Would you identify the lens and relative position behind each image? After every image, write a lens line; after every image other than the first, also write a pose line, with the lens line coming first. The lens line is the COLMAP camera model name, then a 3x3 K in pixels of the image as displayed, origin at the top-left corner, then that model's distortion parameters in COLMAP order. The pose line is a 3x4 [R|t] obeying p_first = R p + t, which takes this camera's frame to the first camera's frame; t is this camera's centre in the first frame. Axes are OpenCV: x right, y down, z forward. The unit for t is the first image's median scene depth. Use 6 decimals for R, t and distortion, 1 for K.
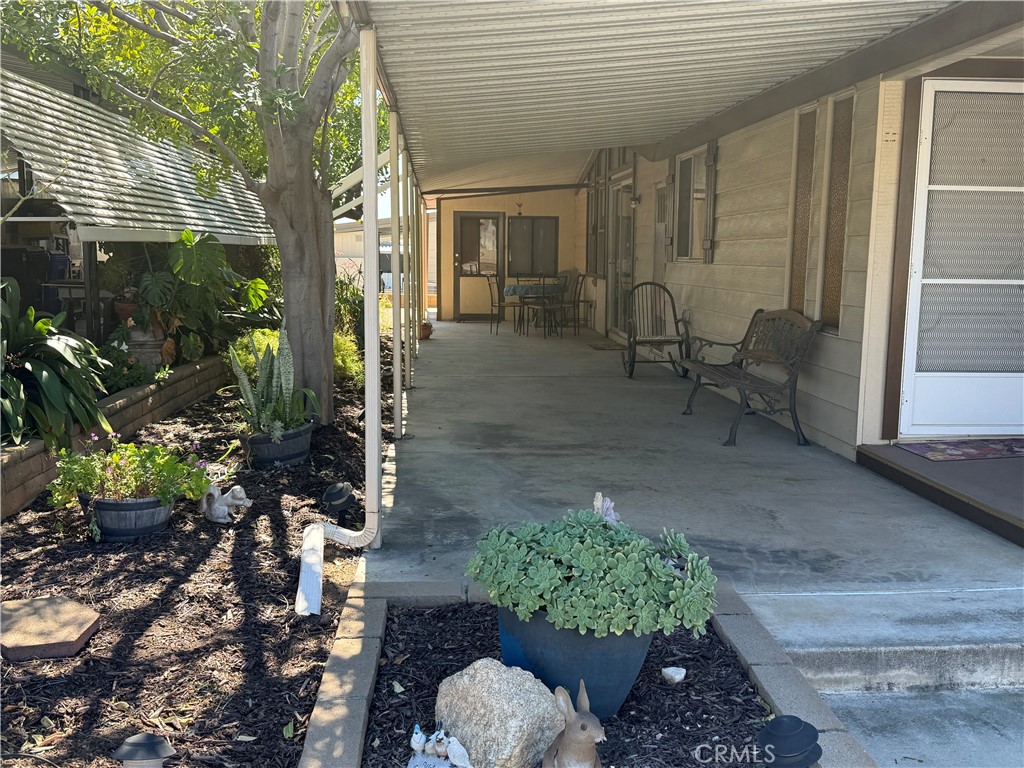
lens RADIAL K [[1070.6, 0, 512.0], [0, 1070.6, 384.0], [0, 0, 1]] dist [0.127062, -0.300297]
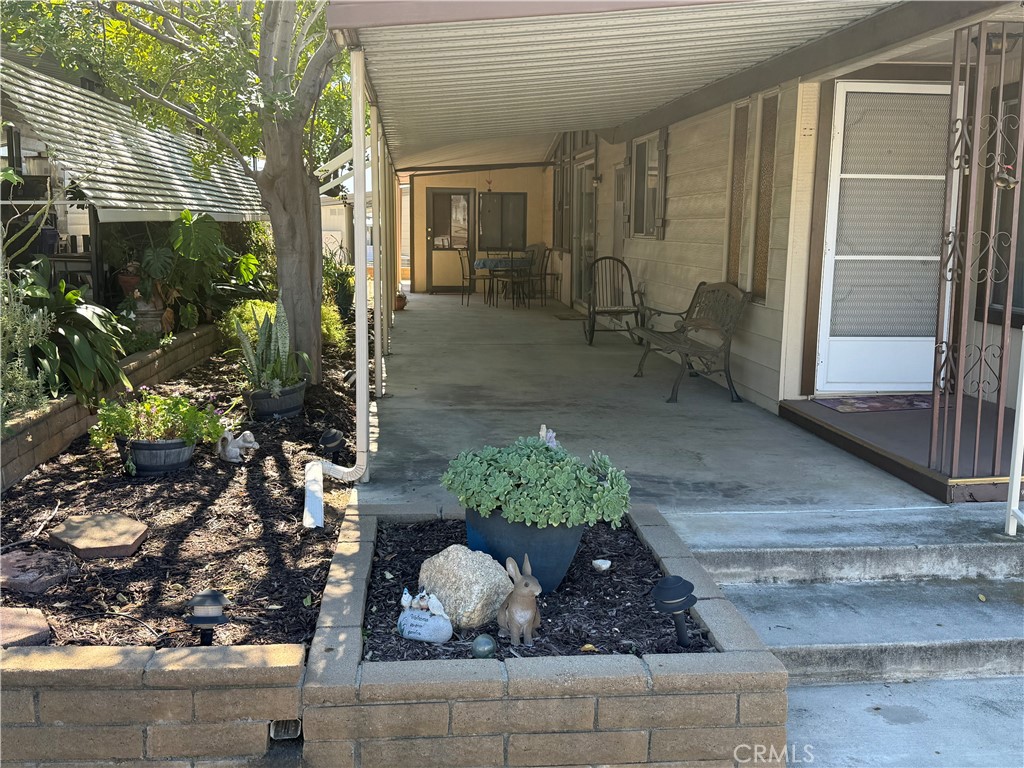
lens RADIAL K [[1070.6, 0, 512.0], [0, 1070.6, 384.0], [0, 0, 1]] dist [0.127062, -0.300297]
pose [[0.999668, -0.002628, 0.025637, 0.005421], [0.001968, 0.999667, 0.025725, 0.010145], [-0.025696, -0.025666, 0.999340, -0.157313]]
